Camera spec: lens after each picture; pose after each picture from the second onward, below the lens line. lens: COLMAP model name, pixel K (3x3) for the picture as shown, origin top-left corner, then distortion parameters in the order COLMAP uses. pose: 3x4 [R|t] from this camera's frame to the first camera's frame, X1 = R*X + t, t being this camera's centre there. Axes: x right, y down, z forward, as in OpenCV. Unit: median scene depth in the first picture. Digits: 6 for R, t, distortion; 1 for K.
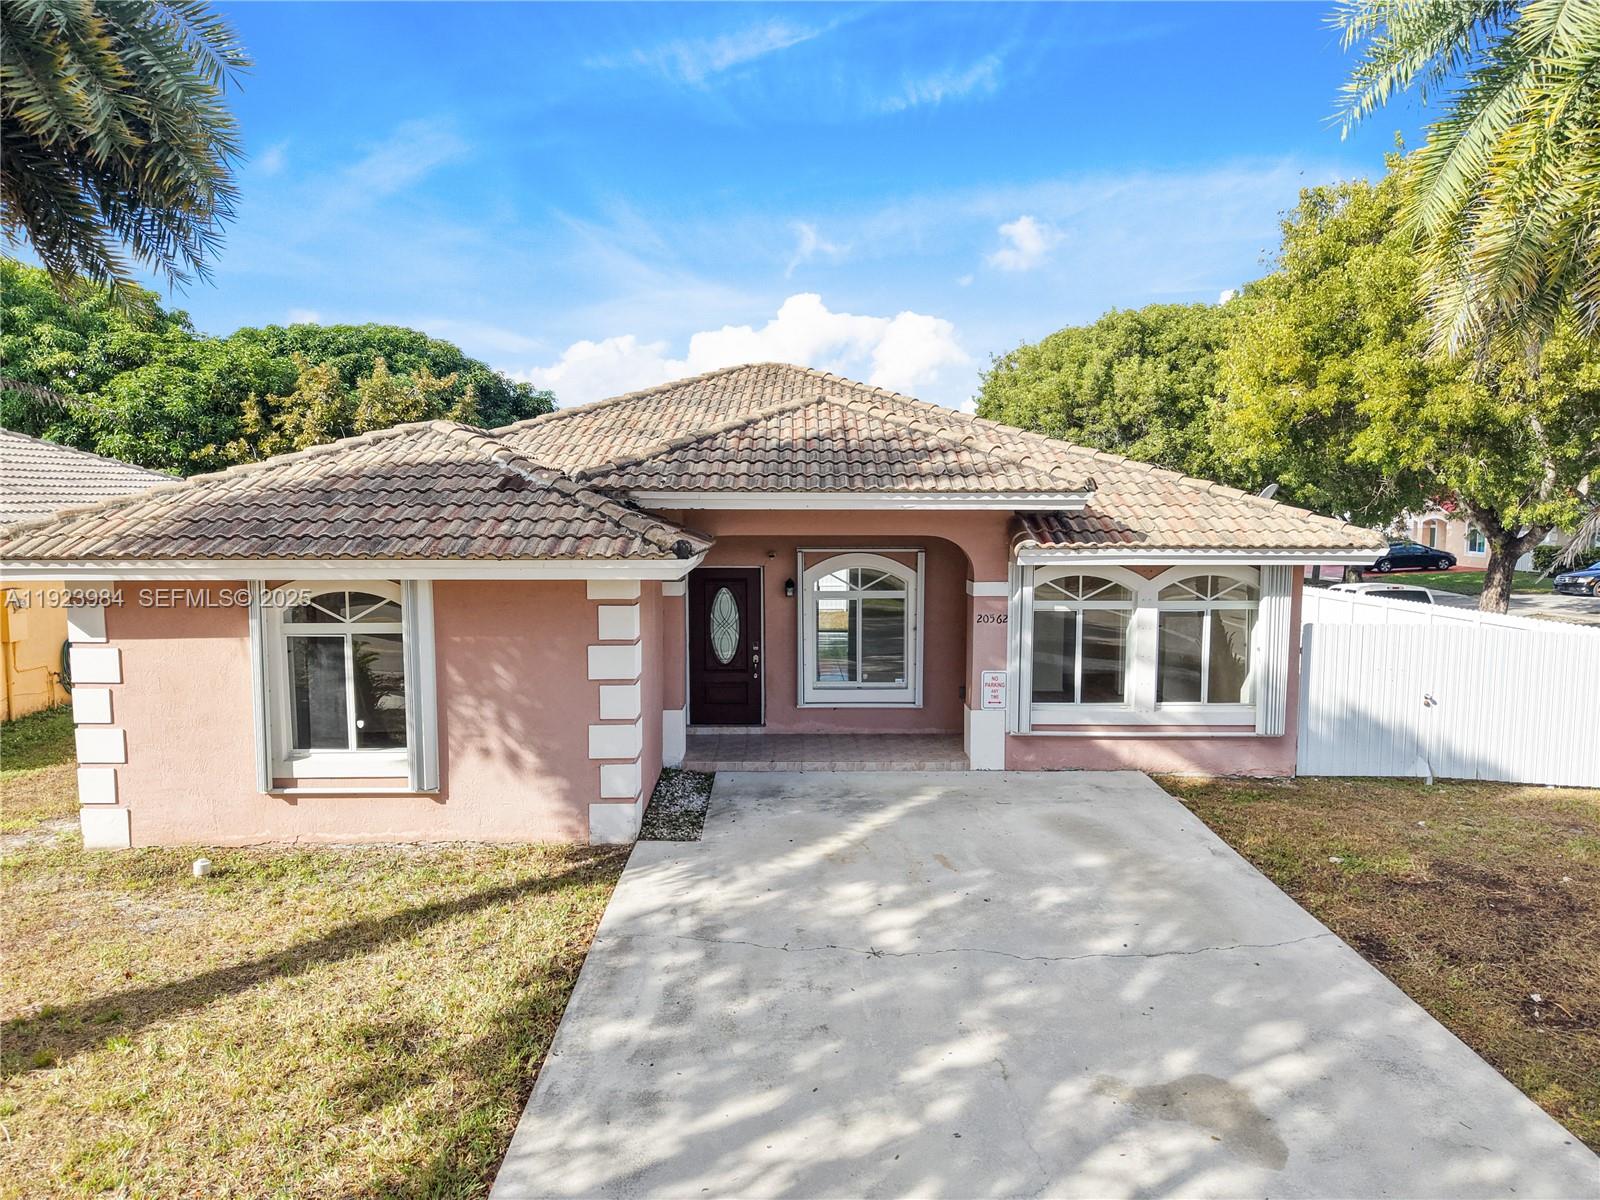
lens RADIAL K [[1091.8, 0, 798.1], [0, 1091.8, 630.7], [0, 0, 1]] dist [-0.002261, -0.003057]
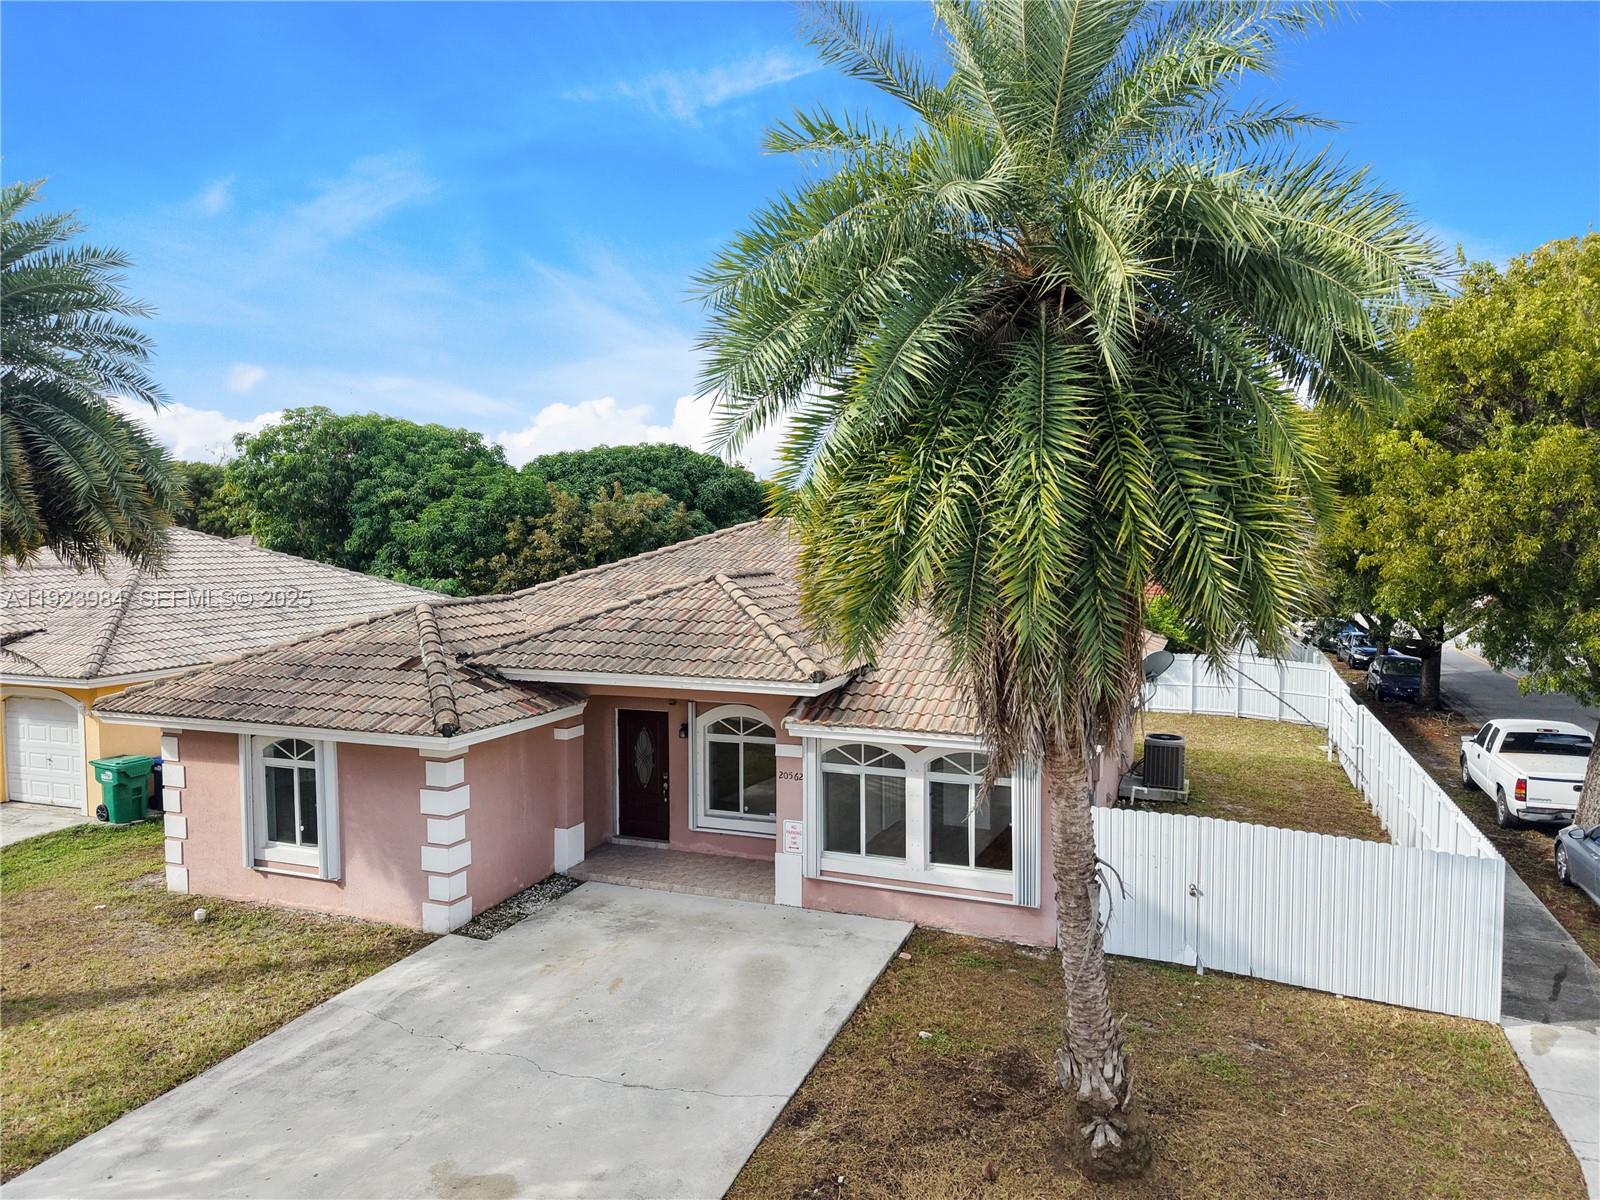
lens RADIAL K [[1112.2, 0, 800.0], [0, 1112.2, 600.0], [0, 0, 1]] dist [-0.006006, 0.002400]
pose [[0.917266, 0.015005, -0.397992, 0.794804], [-0.037508, 0.998103, -0.048814, -0.171163], [0.396504, 0.059703, 0.916089, -0.124034]]
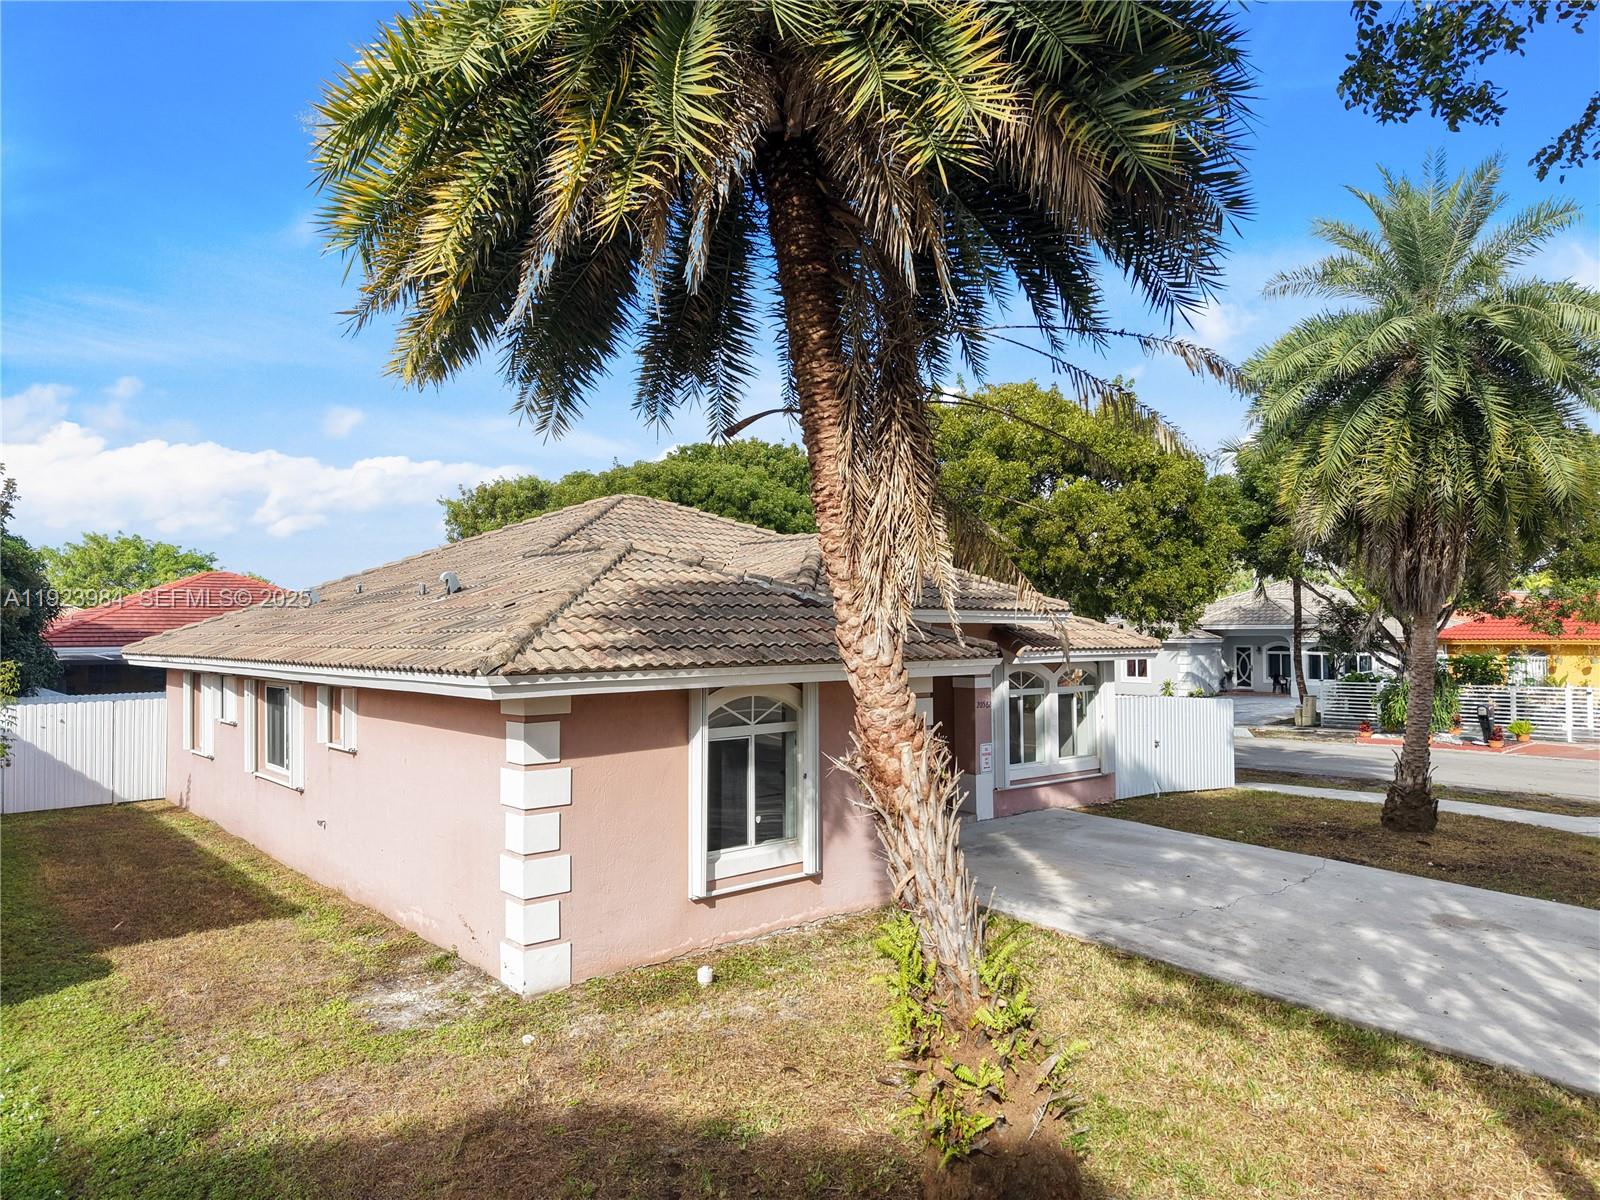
lens RADIAL K [[1084.7, 0, 800.0], [0, 1084.7, 600.0], [0, 0, 1]] dist [0.007164, -0.000370]
pose [[0.760609, 0.013872, 0.649062, -1.050184], [0.084266, 0.989205, -0.119889, 0.003219], [-0.643718, 0.145883, 0.751229, 0.135223]]
